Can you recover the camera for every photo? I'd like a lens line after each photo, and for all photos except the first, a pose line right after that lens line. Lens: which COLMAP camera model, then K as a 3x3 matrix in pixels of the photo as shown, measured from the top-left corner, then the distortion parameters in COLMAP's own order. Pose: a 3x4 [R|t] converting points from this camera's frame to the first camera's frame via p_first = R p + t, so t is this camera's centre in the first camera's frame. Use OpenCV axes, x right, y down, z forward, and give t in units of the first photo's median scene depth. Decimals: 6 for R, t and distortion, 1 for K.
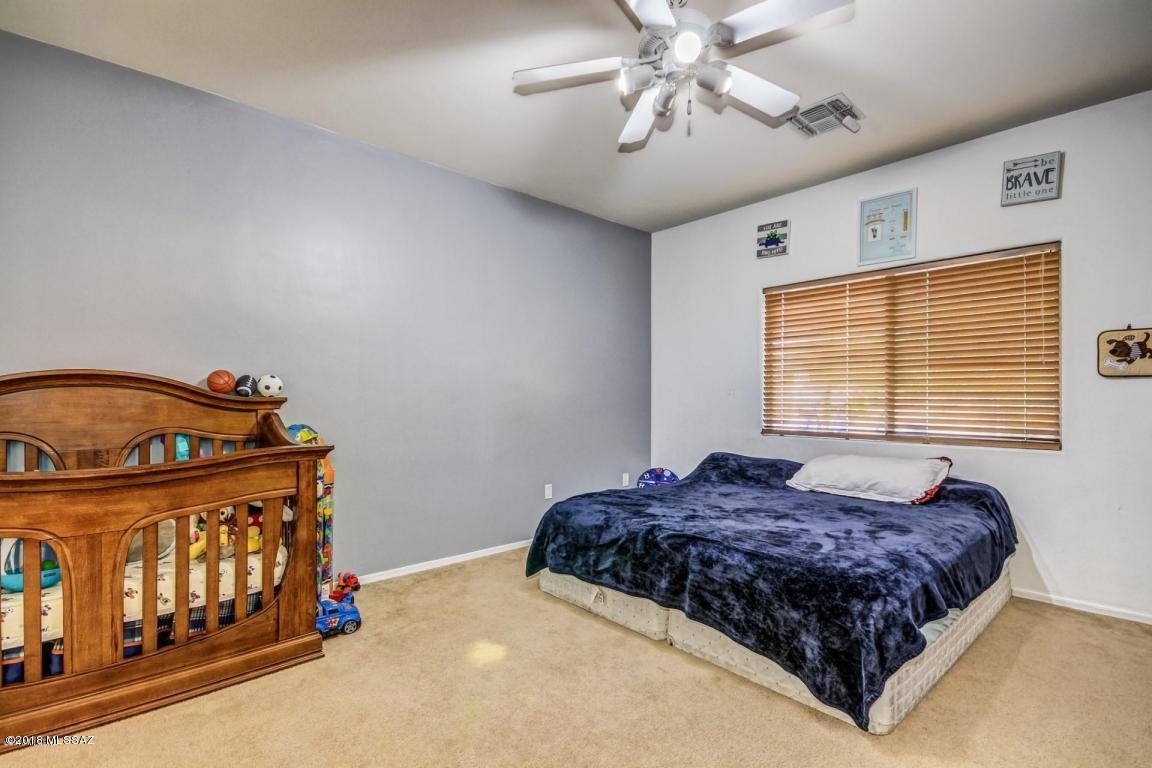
lens RADIAL K [[541.4, 0, 580.3], [0, 541.4, 393.9], [0, 0, 1]] dist [0.002560, -0.000899]
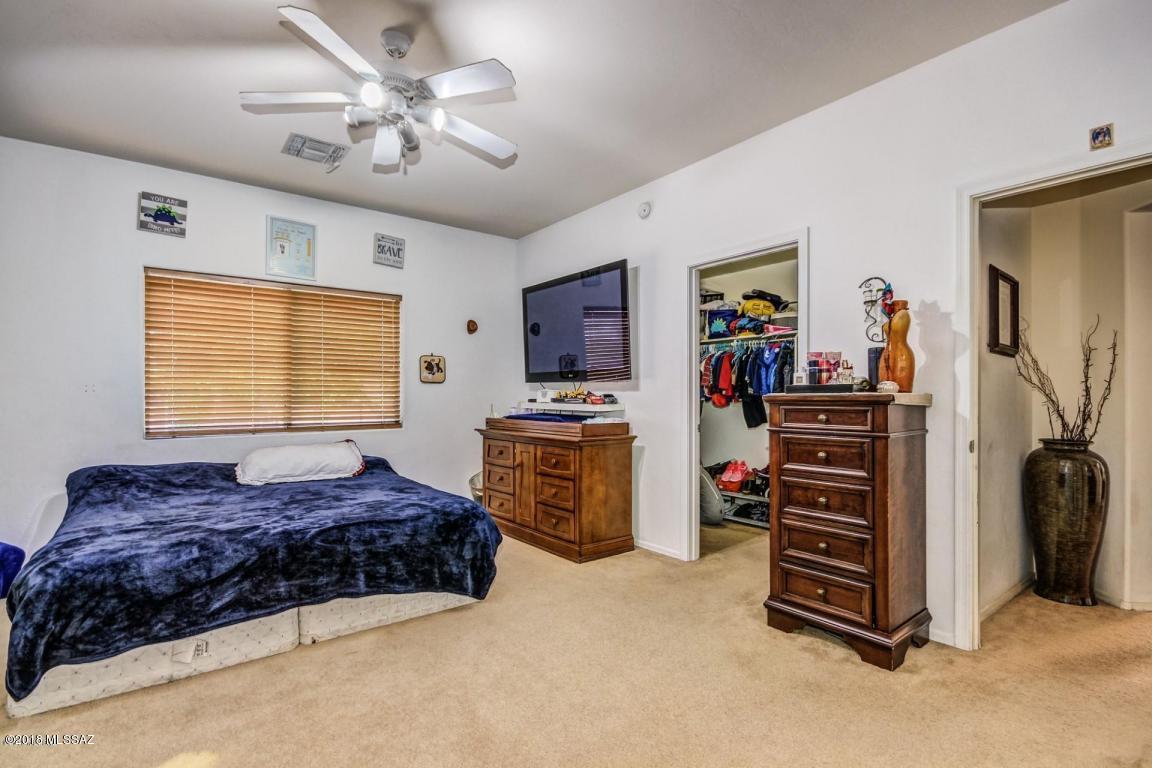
lens RADIAL K [[541.4, 0, 579.2], [0, 541.4, 392.3], [0, 0, 1]] dist [0.002560, -0.000899]
pose [[0.072930, 0.002335, 0.997334, -0.572158], [-0.006218, 0.999979, -0.001886, -0.000058], [-0.997318, -0.006063, 0.072943, 0.317926]]
